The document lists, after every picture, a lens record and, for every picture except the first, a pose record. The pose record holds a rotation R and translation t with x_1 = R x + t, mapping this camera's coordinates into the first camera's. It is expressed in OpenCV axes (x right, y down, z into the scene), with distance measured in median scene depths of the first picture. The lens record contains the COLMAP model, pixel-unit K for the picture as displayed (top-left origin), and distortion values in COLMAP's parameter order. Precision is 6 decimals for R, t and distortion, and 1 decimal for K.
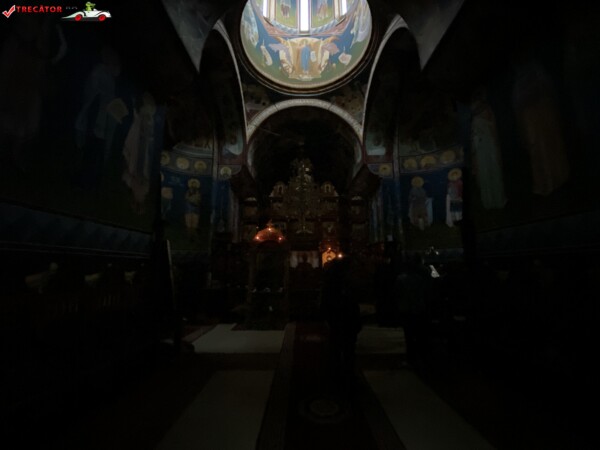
lens RADIAL K [[239.4, 0, 300.0], [0, 239.4, 225.0], [0, 0, 1]] dist [0.001044, -0.010934]
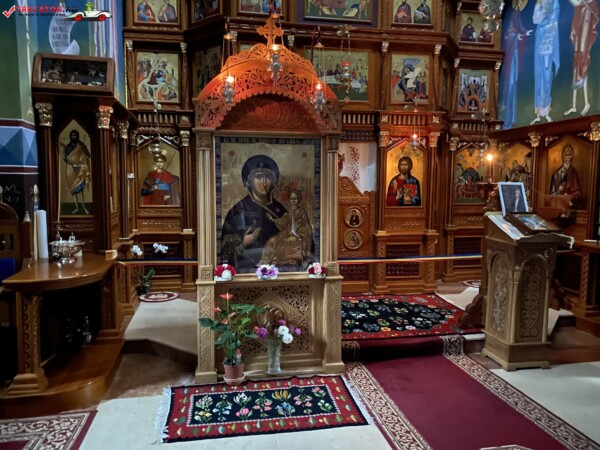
lens RADIAL K [[450.2, 0, 287.0], [0, 450.2, 222.9], [0, 0, 1]] dist [0.018877, -0.008788]
pose [[0.979133, -0.012646, 0.202825, -0.165214], [-0.038917, 0.967922, 0.248220, 0.060098], [-0.199458, -0.250934, 0.947232, 0.370322]]
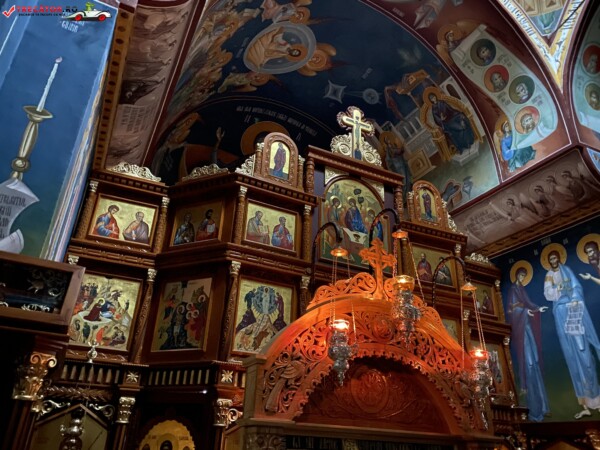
lens RADIAL K [[450.2, 0, 287.0], [0, 450.2, 222.9], [0, 0, 1]] dist [0.018877, -0.008788]
pose [[0.890485, 0.238749, 0.387344, -0.235348], [-0.116313, 0.942438, -0.313499, 0.061759], [-0.439895, 0.234113, 0.866996, 0.573942]]
